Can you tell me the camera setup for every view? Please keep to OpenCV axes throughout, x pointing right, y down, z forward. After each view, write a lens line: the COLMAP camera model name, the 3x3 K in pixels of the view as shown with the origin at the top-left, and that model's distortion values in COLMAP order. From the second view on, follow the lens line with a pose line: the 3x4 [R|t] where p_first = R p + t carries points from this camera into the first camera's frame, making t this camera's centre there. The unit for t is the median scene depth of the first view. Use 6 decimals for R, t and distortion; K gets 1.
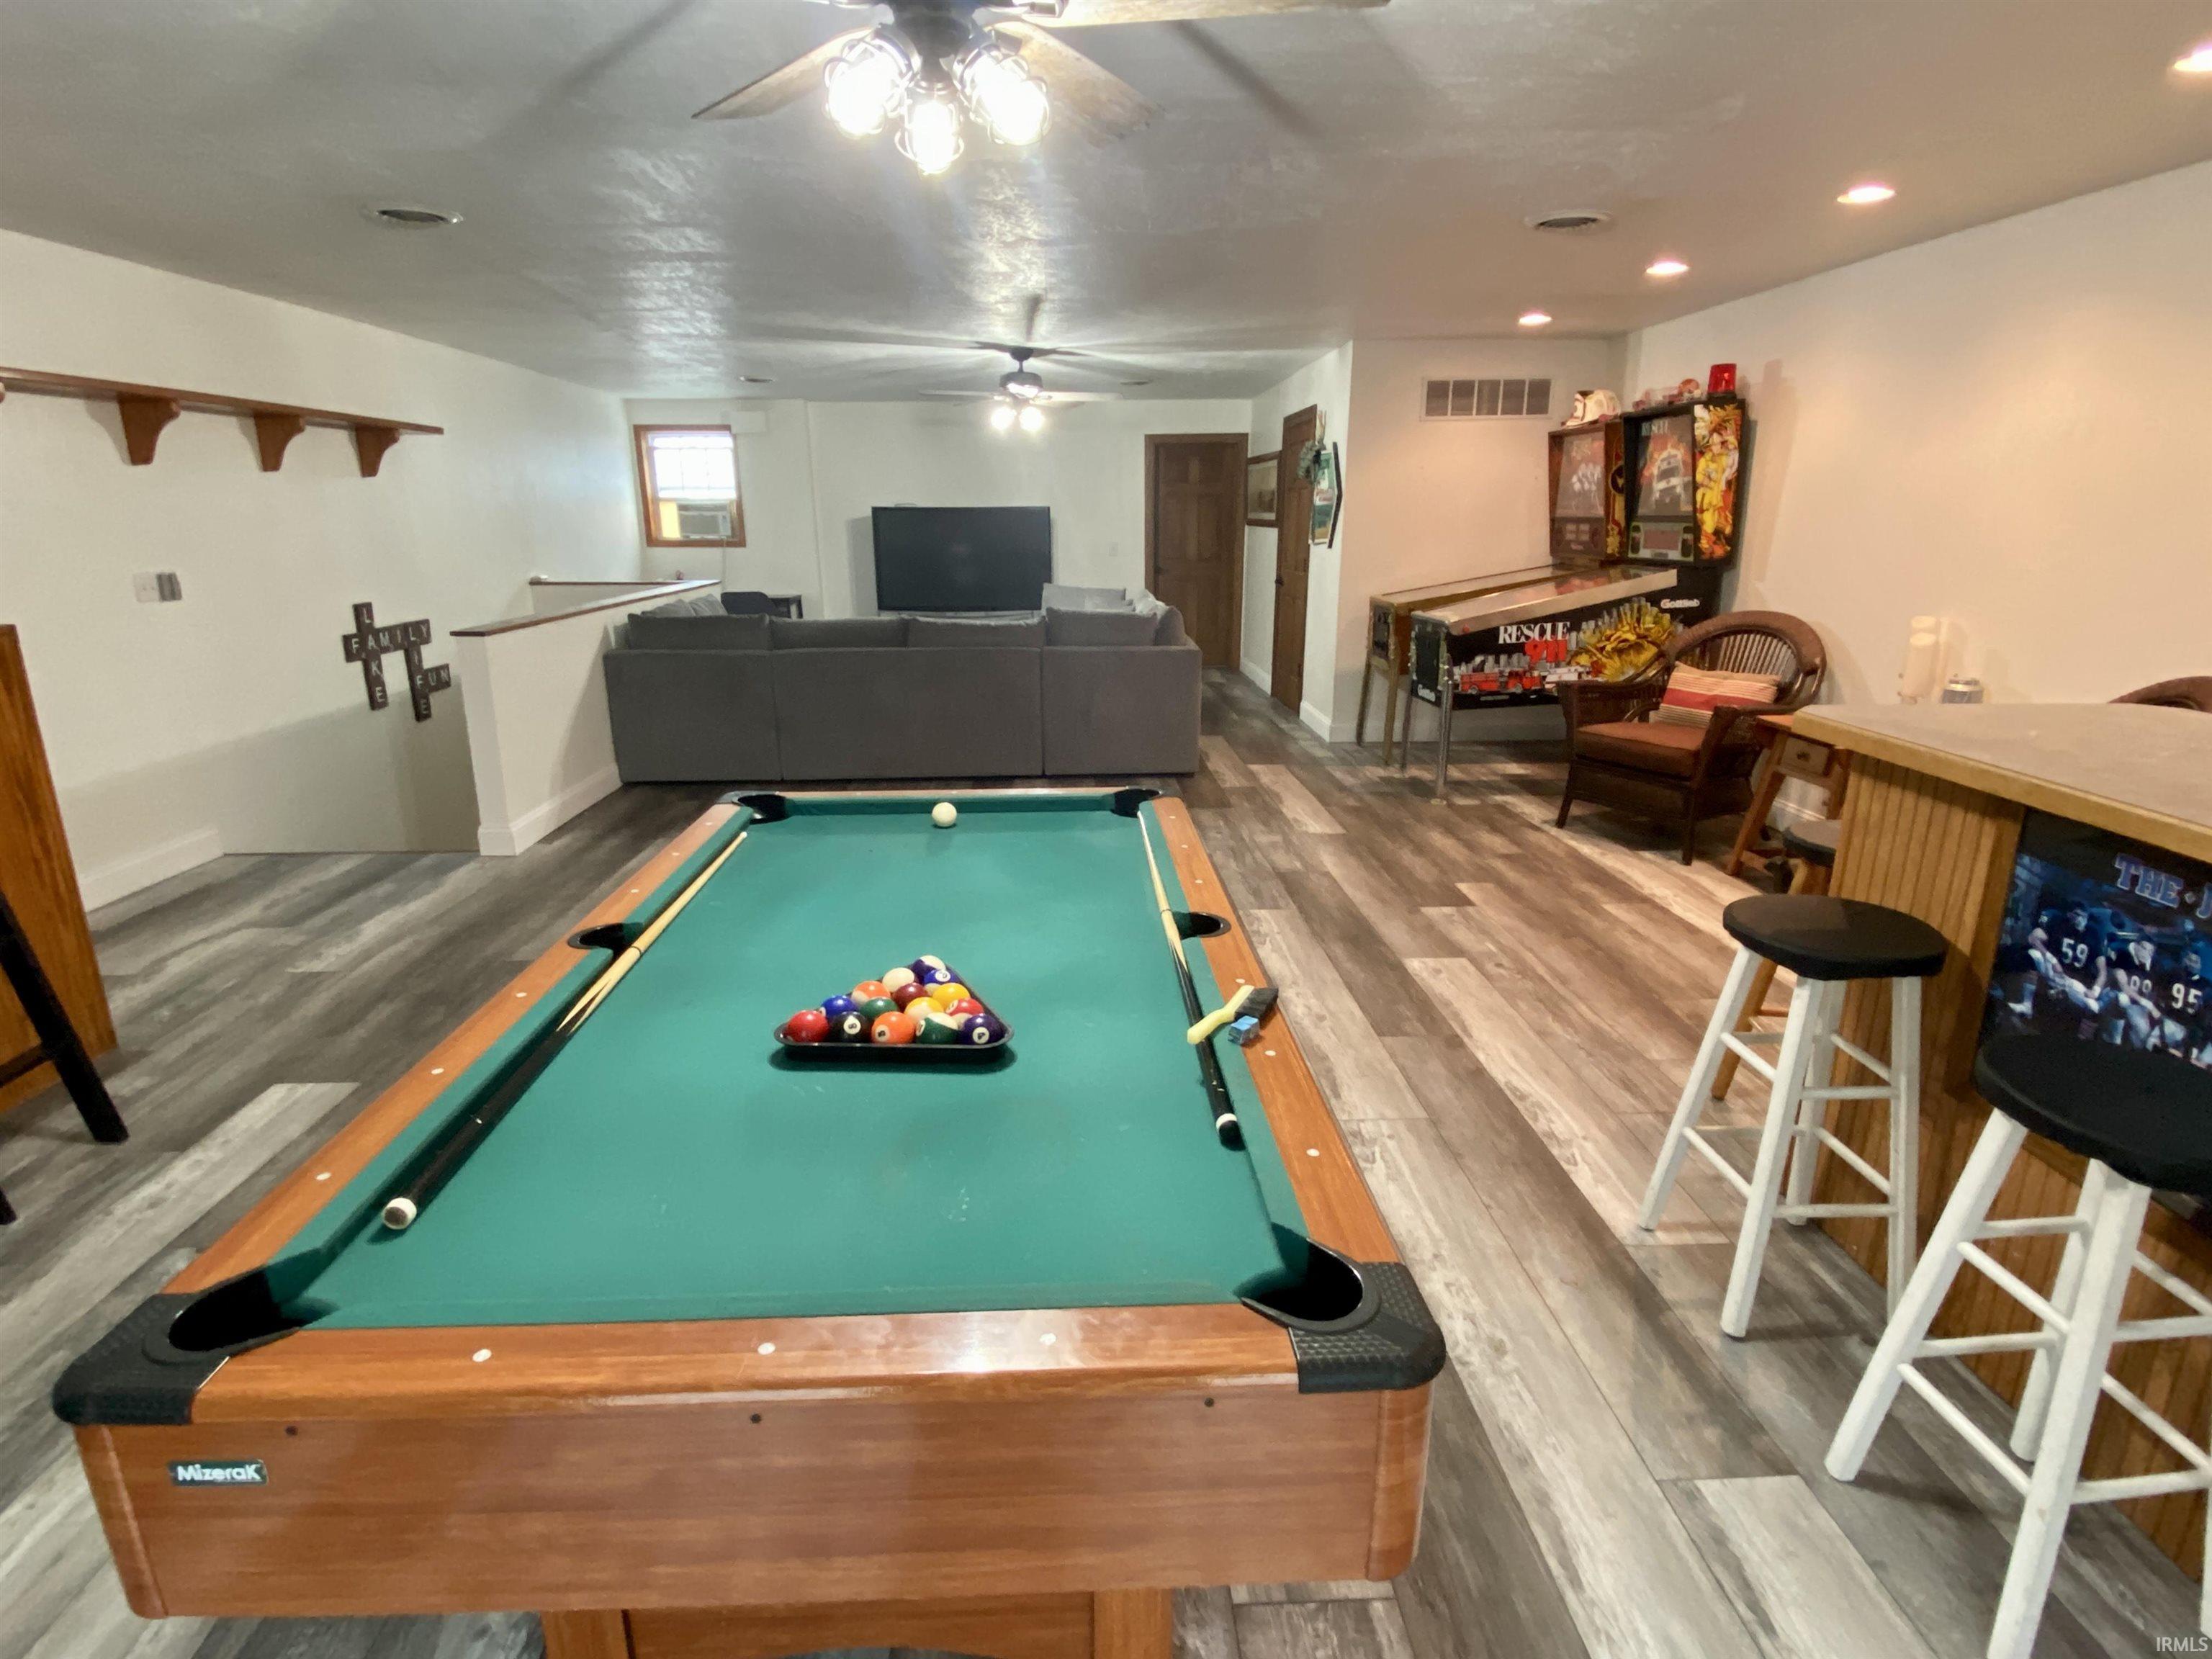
lens RADIAL K [[1137.9, 0, 1110.5], [0, 1137.9, 838.9], [0, 0, 1]] dist [0.004169, -0.003092]
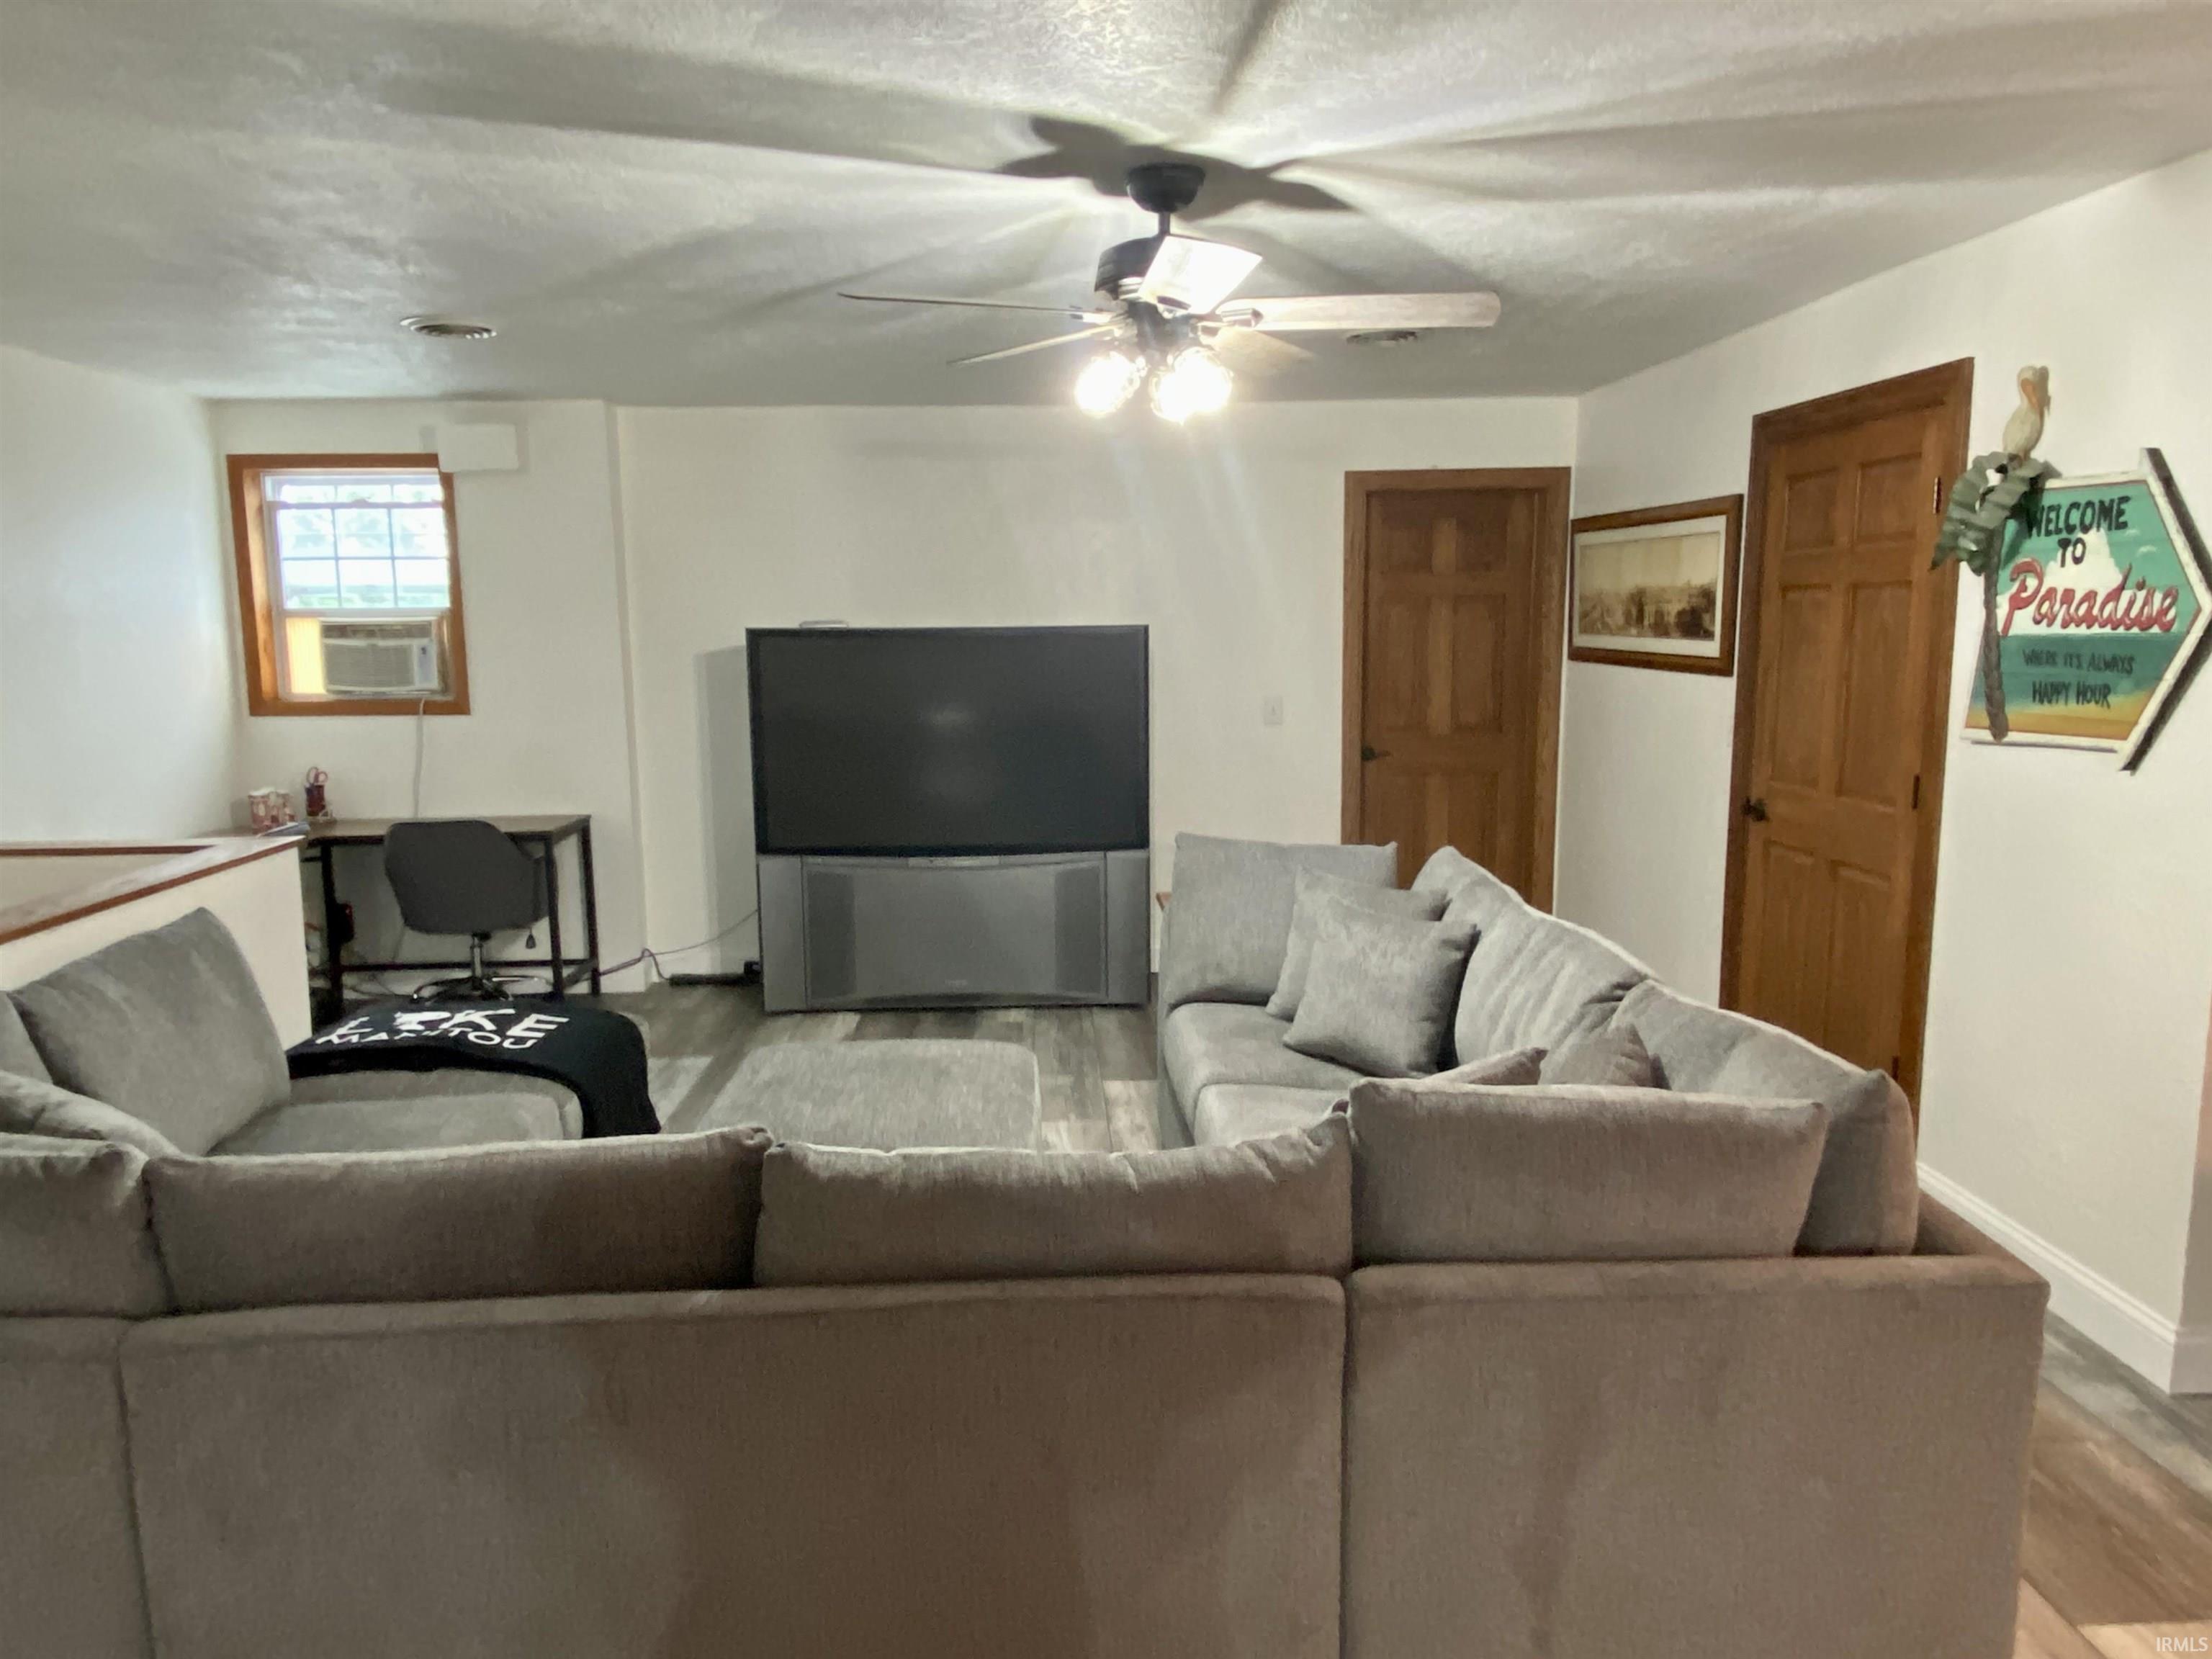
lens RADIAL K [[1485.1, 0, 1103.7], [0, 1485.1, 817.3], [0, 0, 1]] dist [0.011607, 0.000422]
pose [[0.999978, -0.004843, -0.004522, -0.065977], [0.004175, 0.990466, -0.137696, -0.134605], [0.005145, 0.137674, 0.990464, 0.424900]]
